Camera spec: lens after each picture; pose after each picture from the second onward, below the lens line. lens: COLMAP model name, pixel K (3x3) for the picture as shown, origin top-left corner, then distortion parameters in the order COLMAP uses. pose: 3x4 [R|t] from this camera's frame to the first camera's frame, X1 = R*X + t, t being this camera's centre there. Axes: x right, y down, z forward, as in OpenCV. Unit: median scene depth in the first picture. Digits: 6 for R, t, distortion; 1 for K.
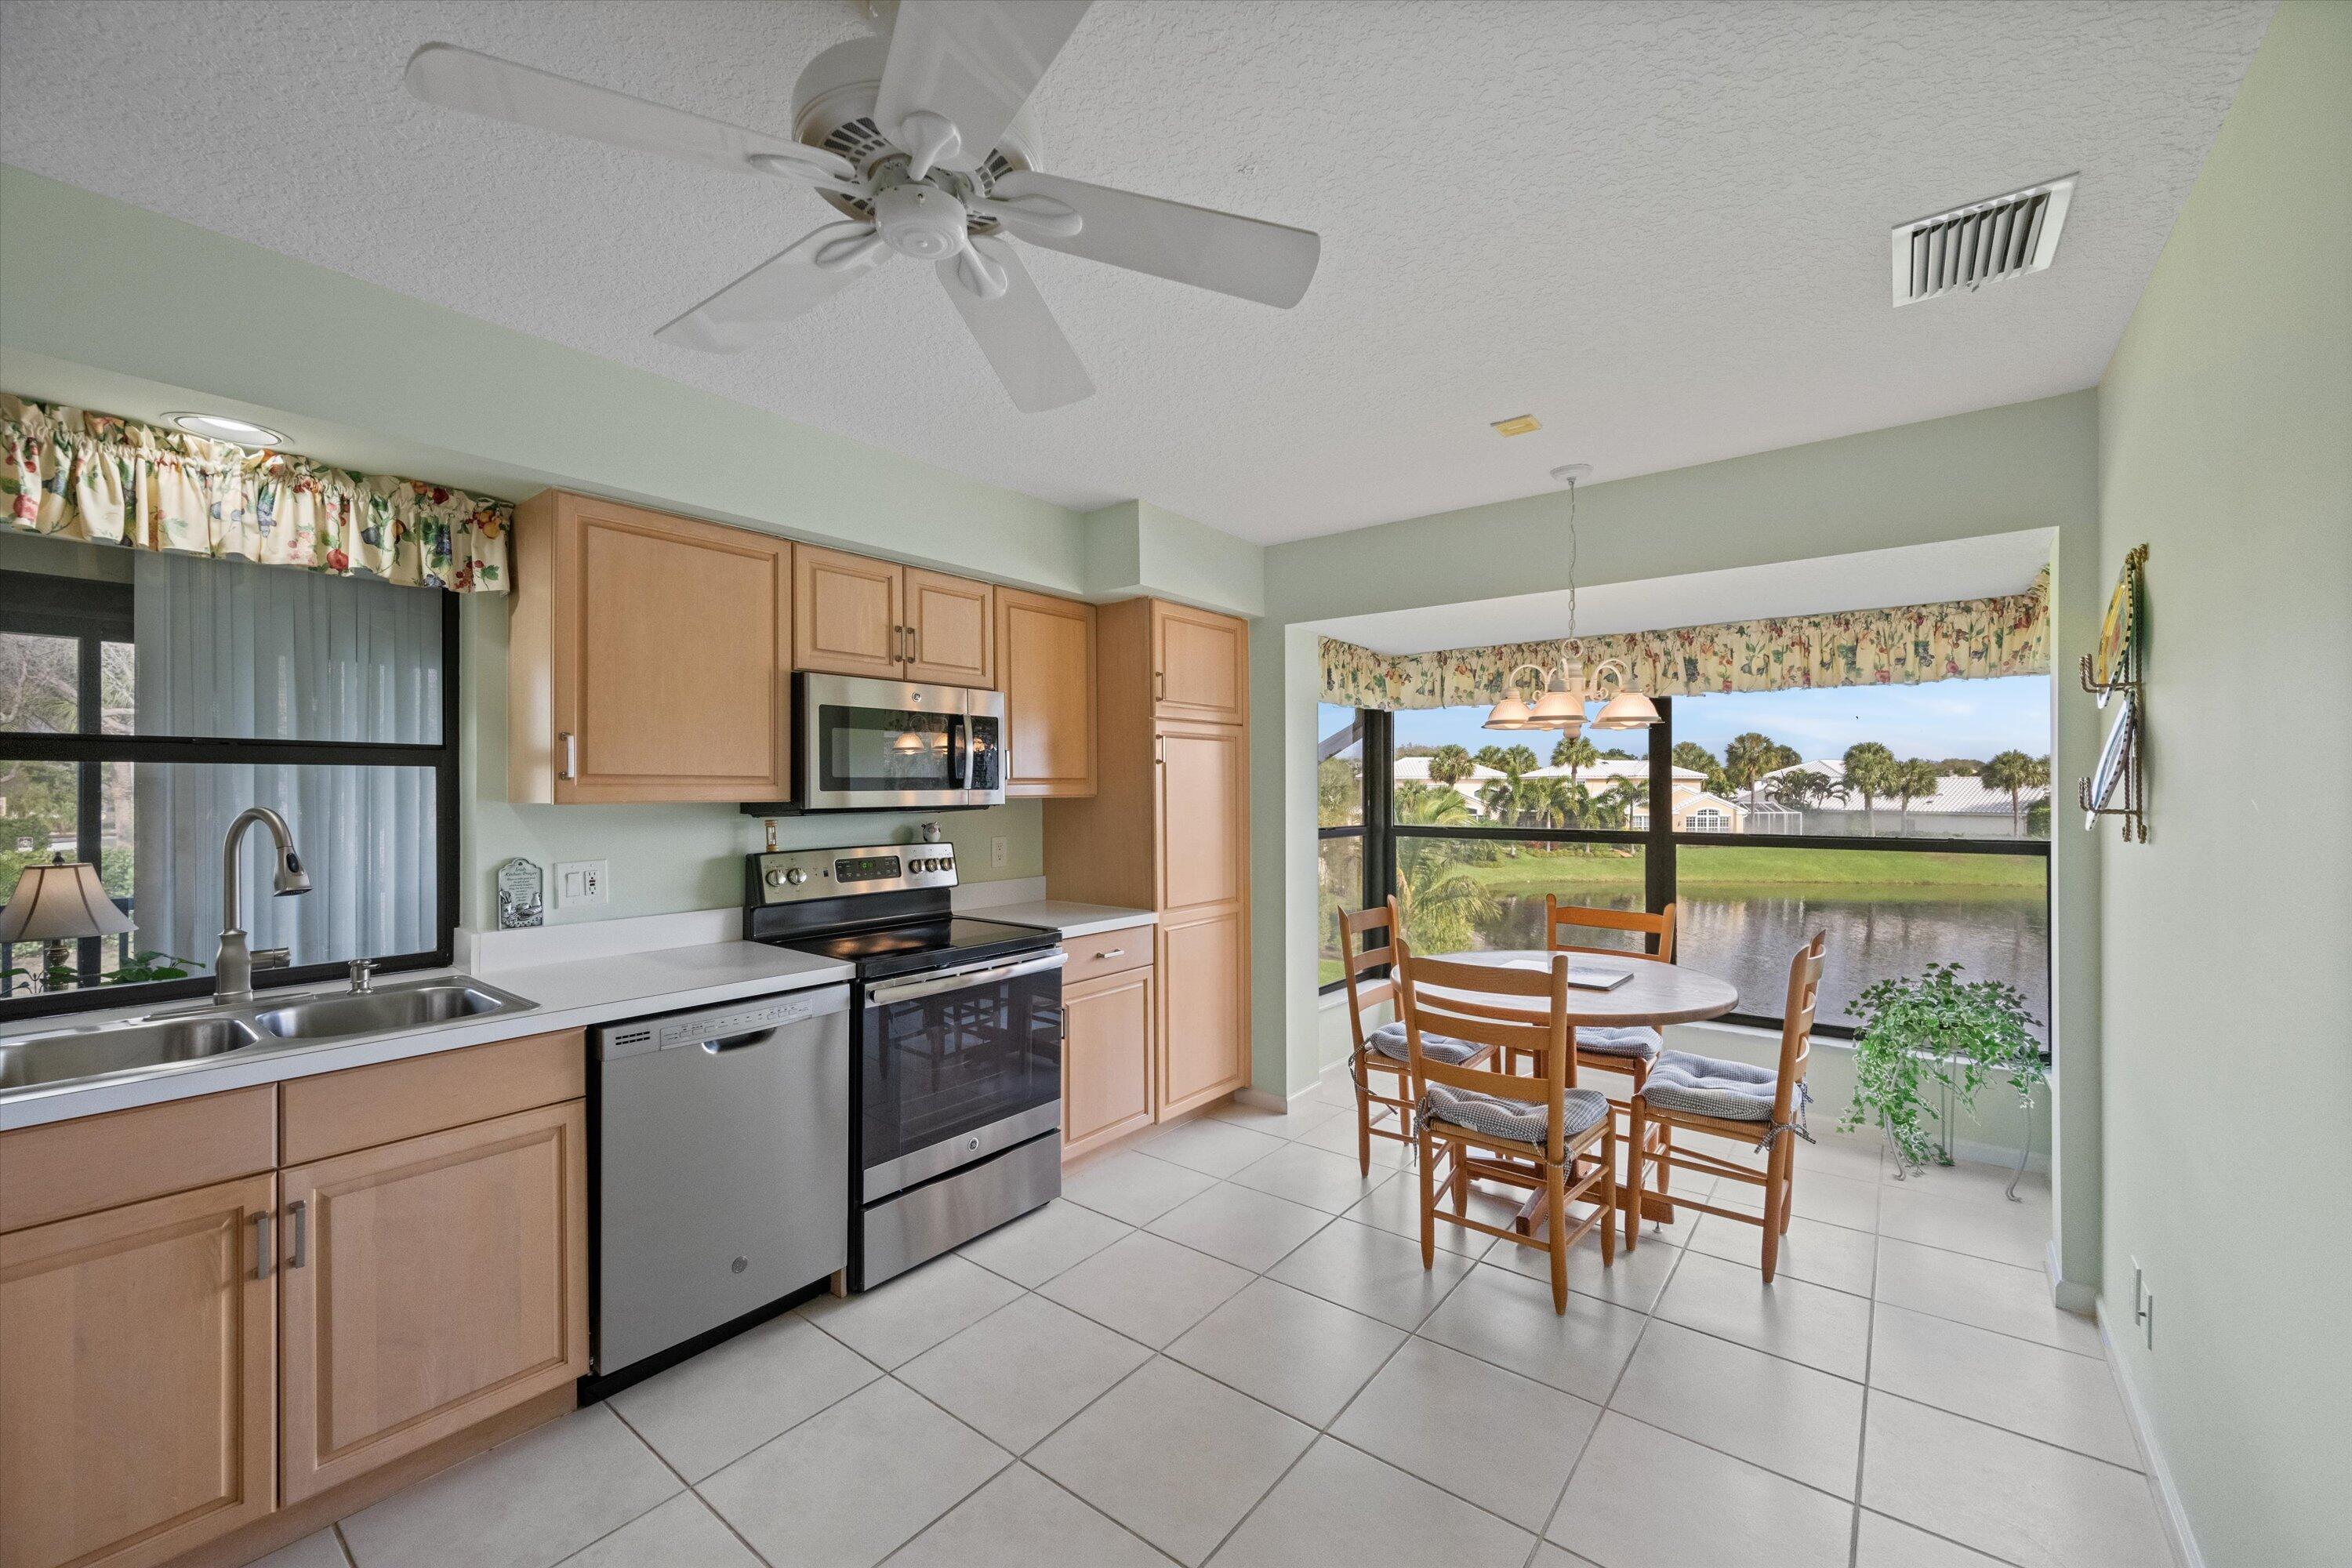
lens RADIAL K [[930.3, 0, 1180.4], [0, 930.3, 781.9], [0, 0, 1]] dist [-0.000267, -0.000775]
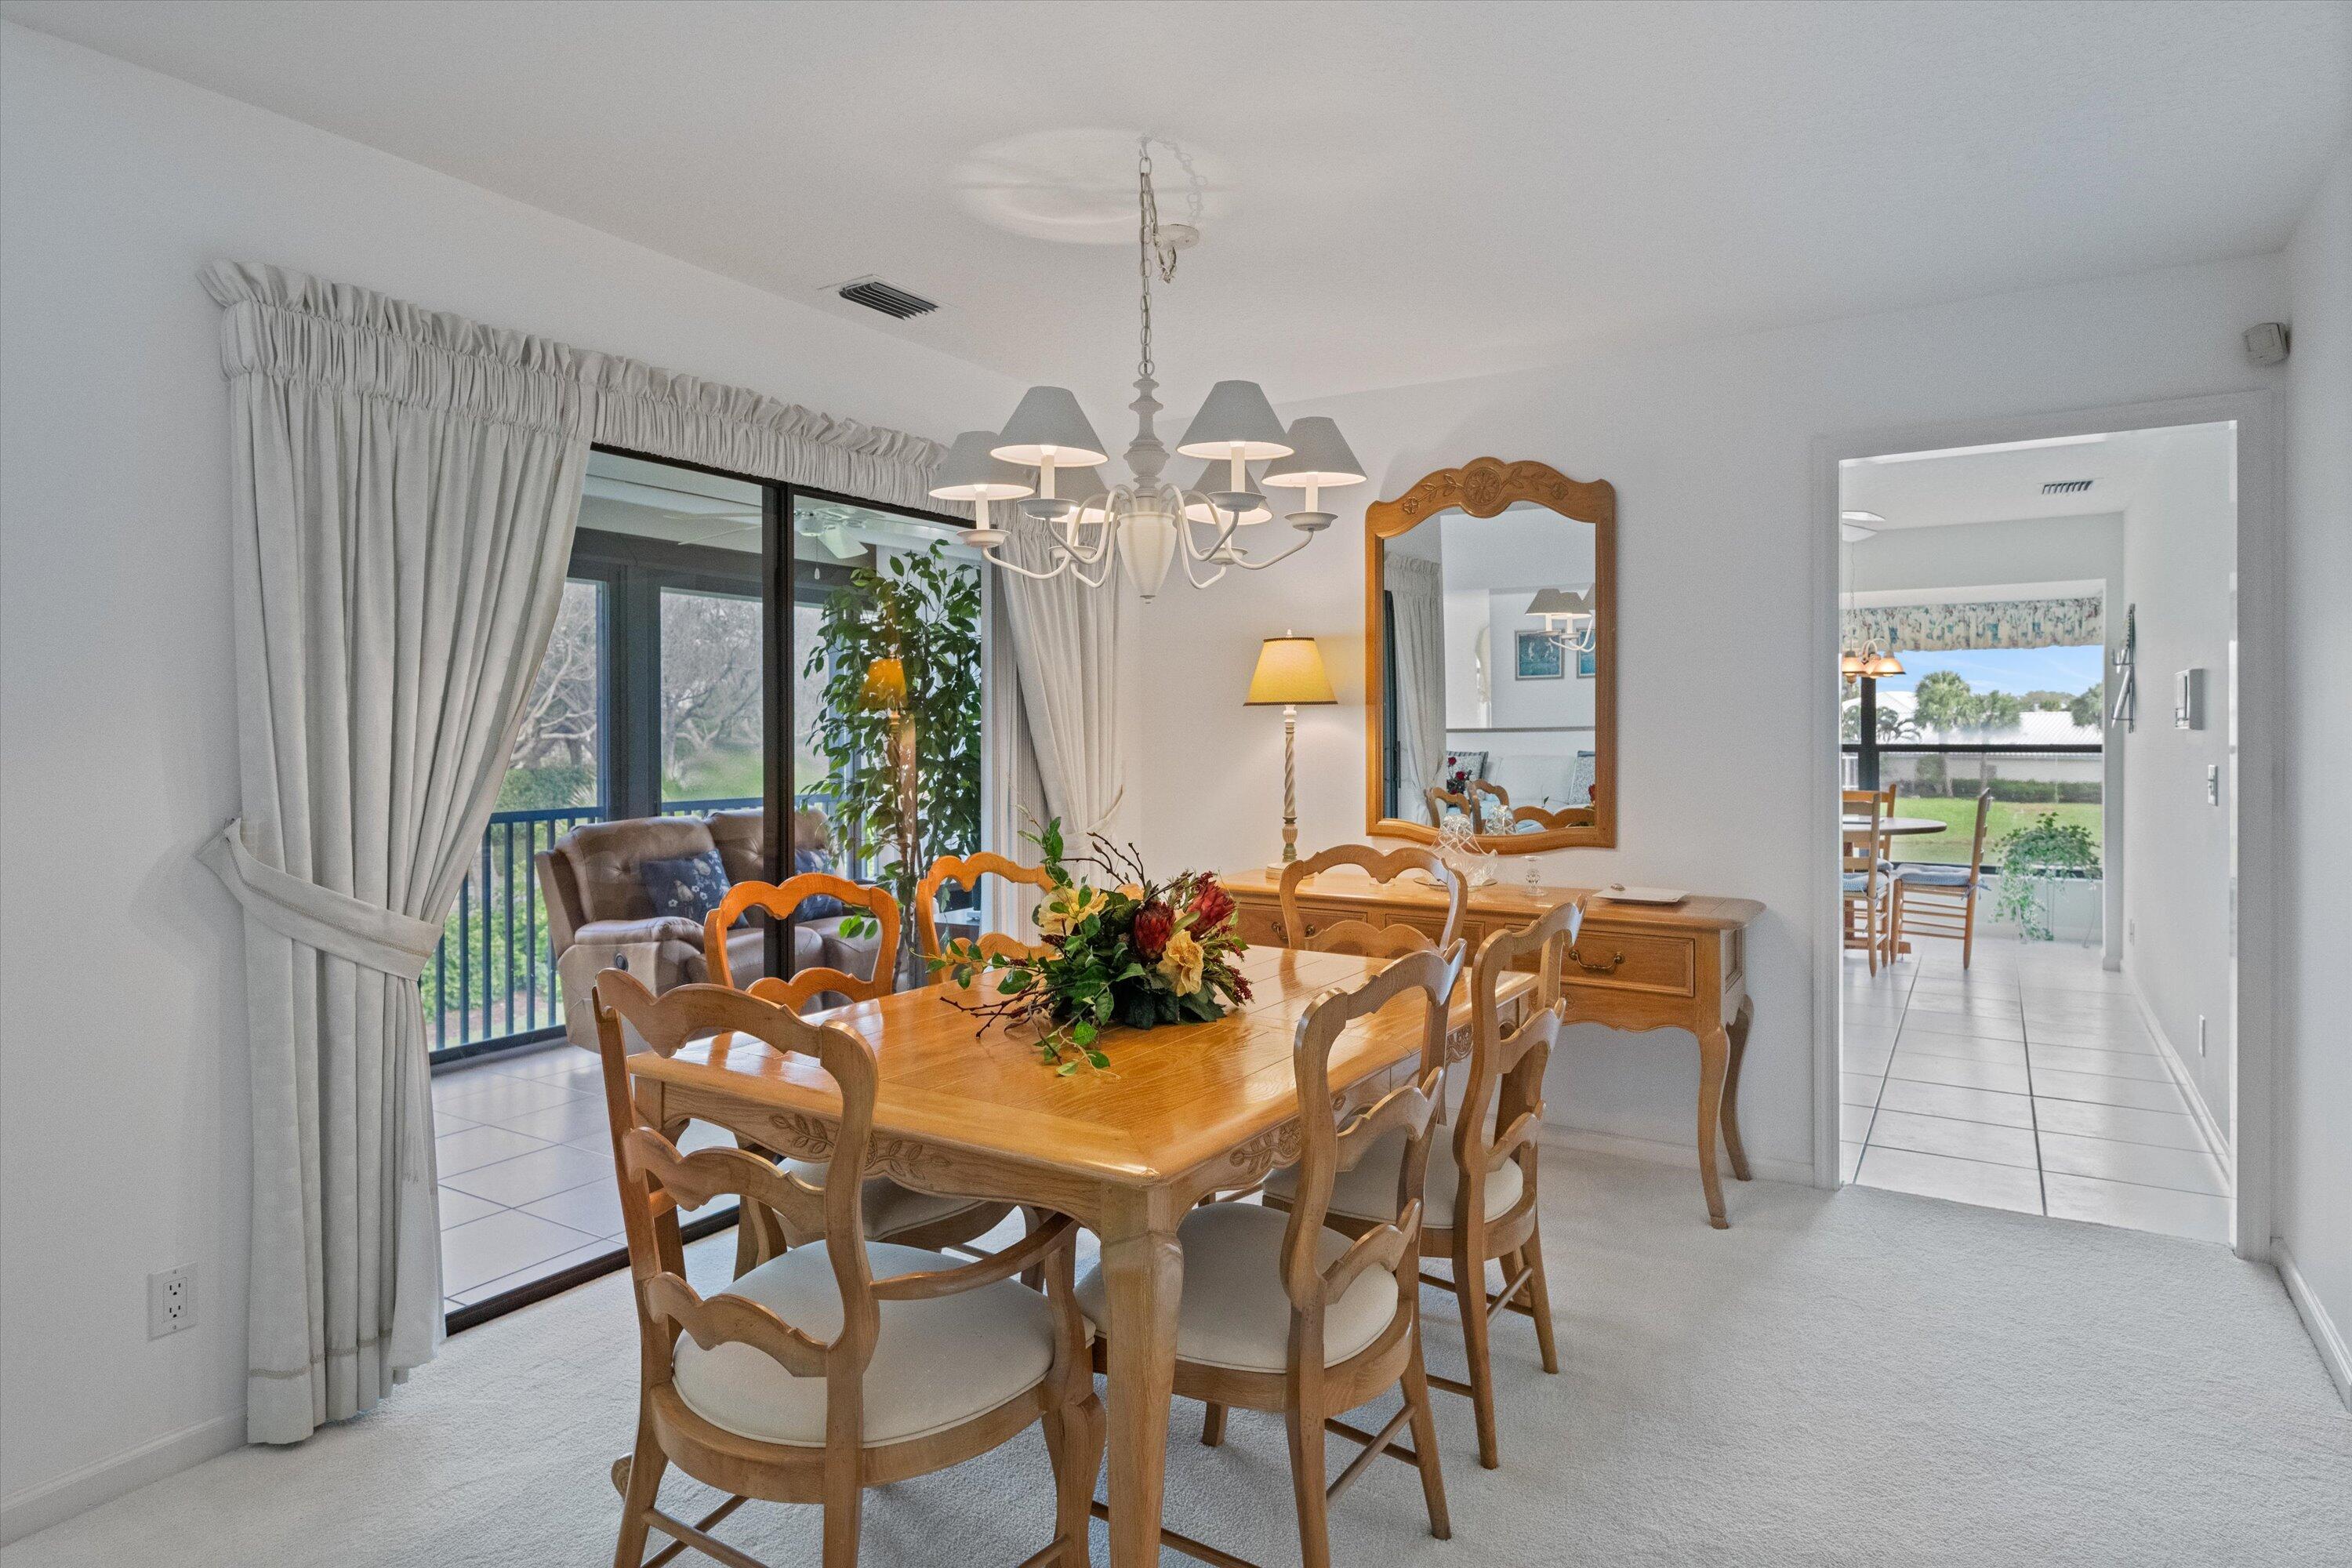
lens RADIAL K [[1296.9, 0, 1179.2], [0, 1296.9, 727.1], [0, 0, 1]] dist [-0.004072, -0.001005]
pose [[0.994231, -0.000151, 0.107263, -0.866250], [-0.000522, 0.999980, 0.006250, 0.016492], [-0.107262, -0.006270, 0.994211, -1.009134]]
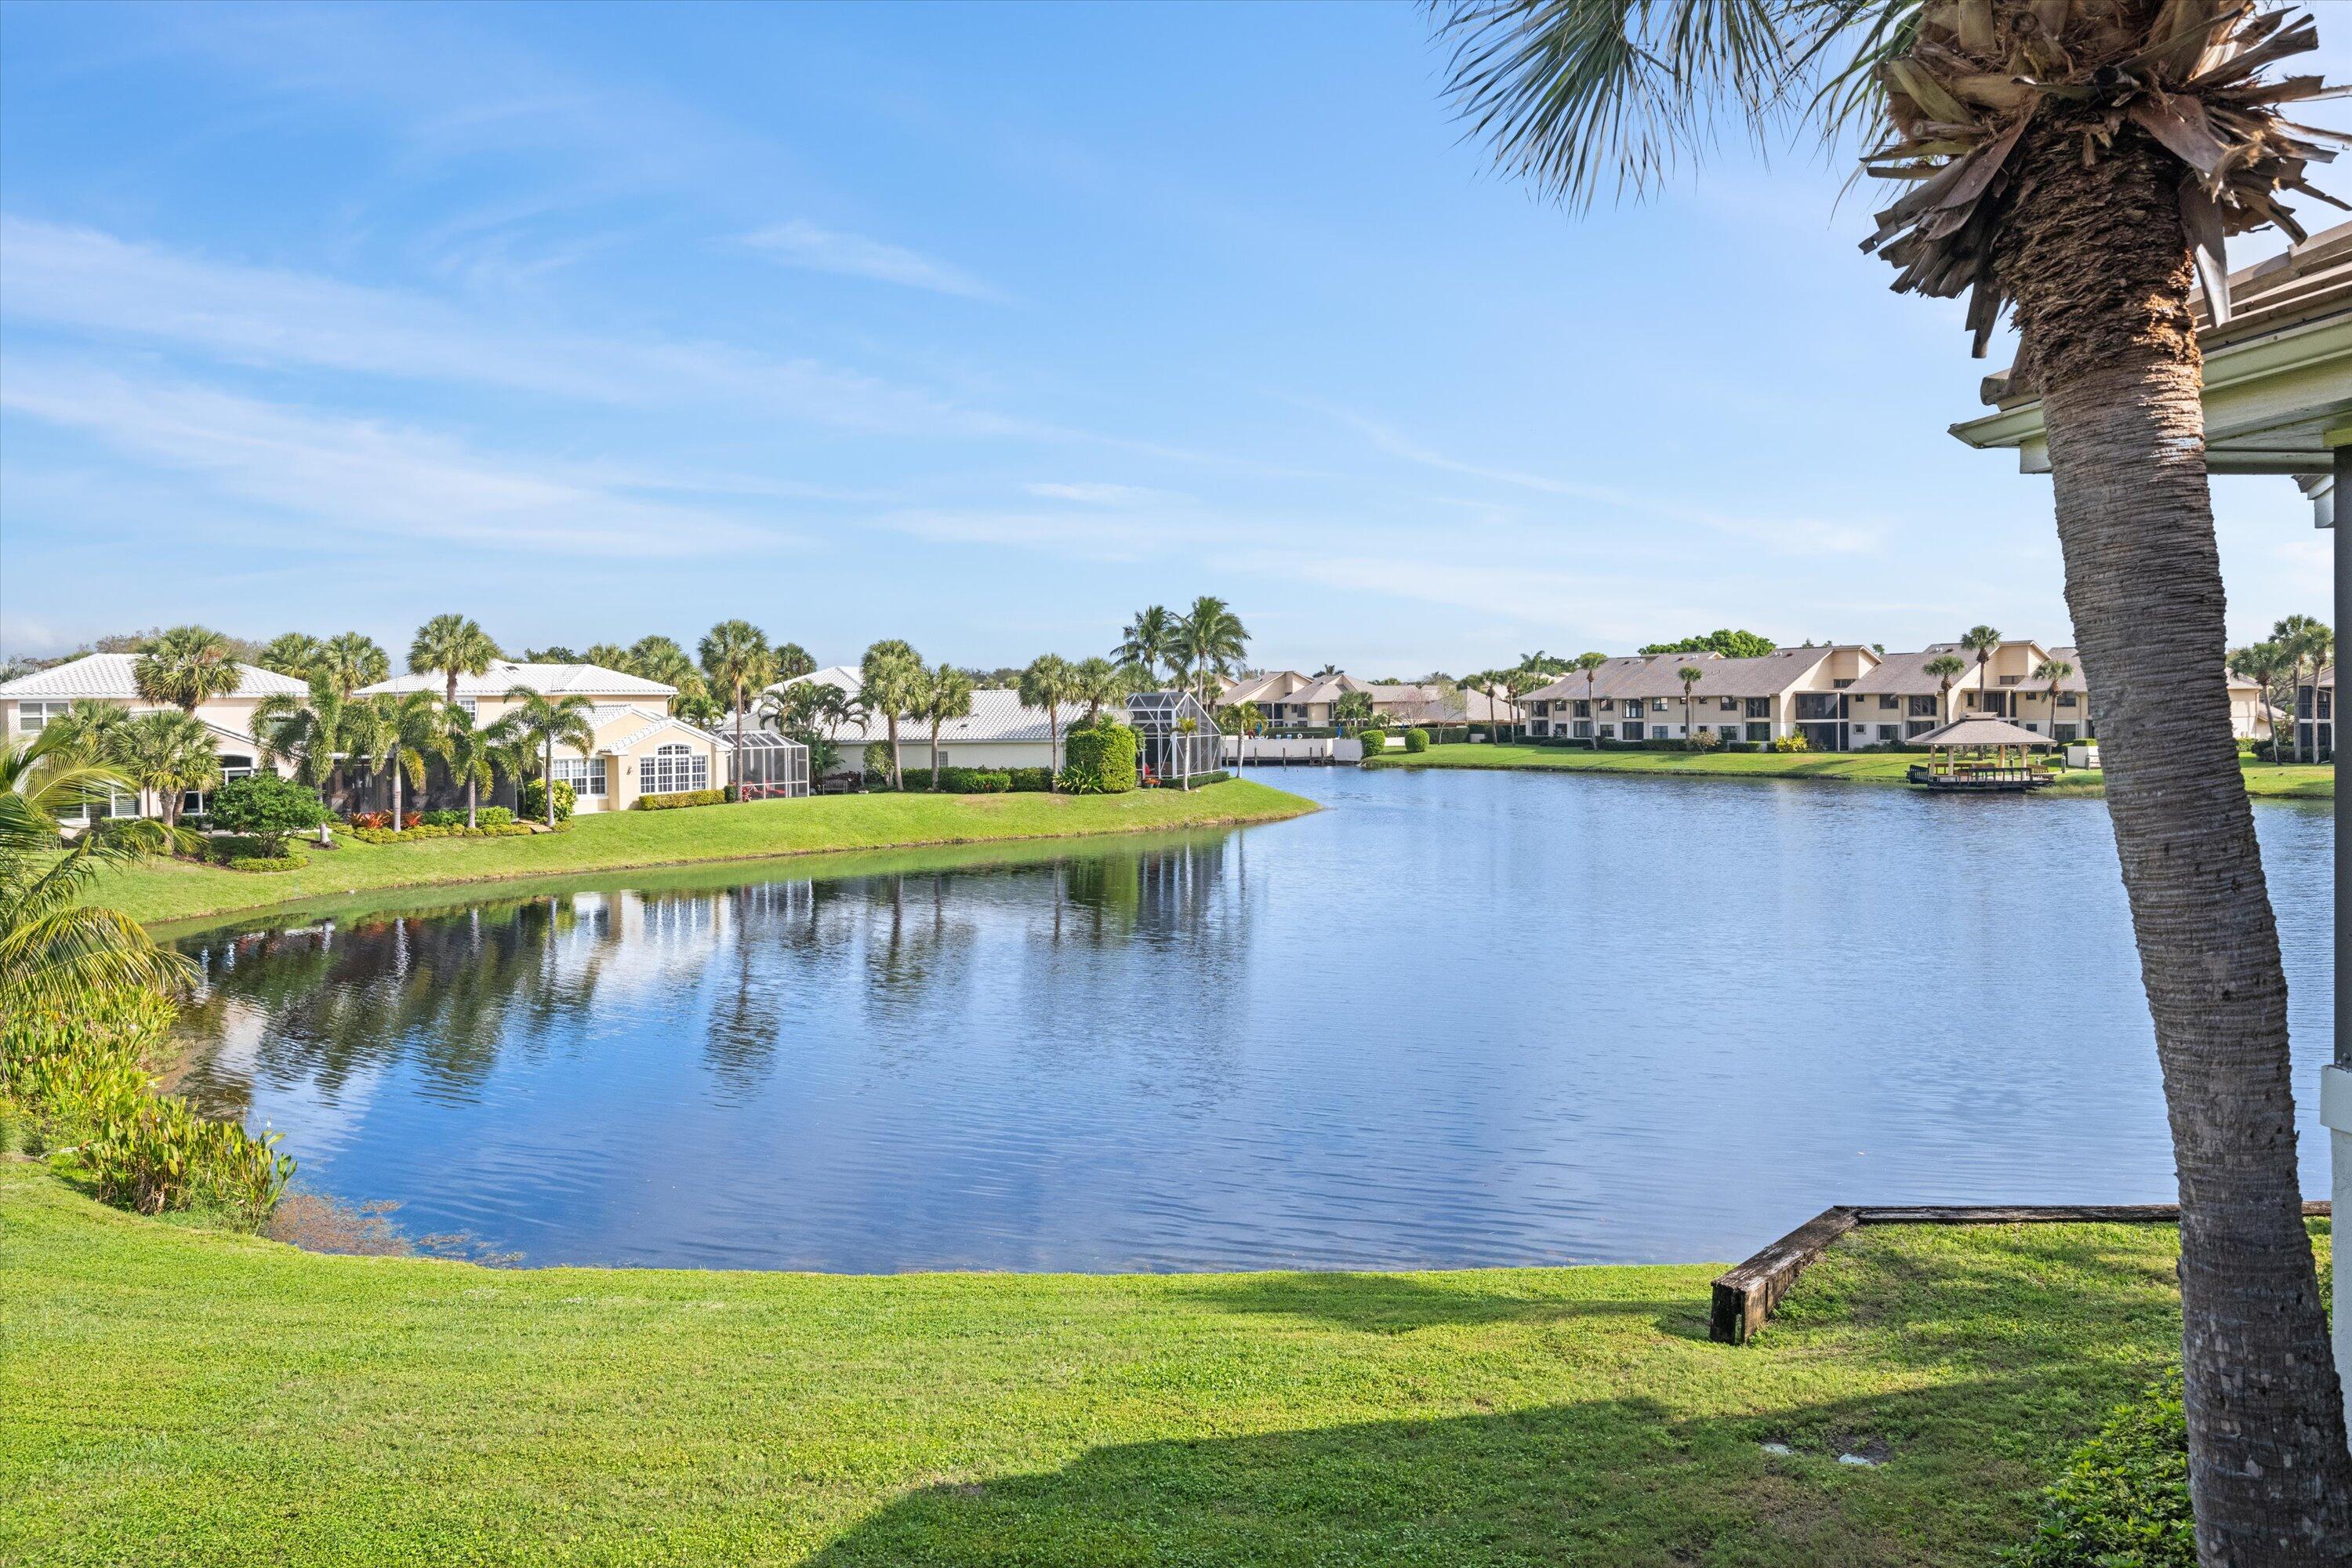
lens RADIAL K [[1597.0, 0, 1188.0], [0, 1597.0, 740.1], [0, 0, 1]] dist [-0.003049, 0.002414]
pose [[0.694285, -0.025071, 0.719263, 1.016759], [0.009200, 0.999621, 0.025963, 0.050552], [-0.719641, -0.011408, 0.694252, 0.684145]]
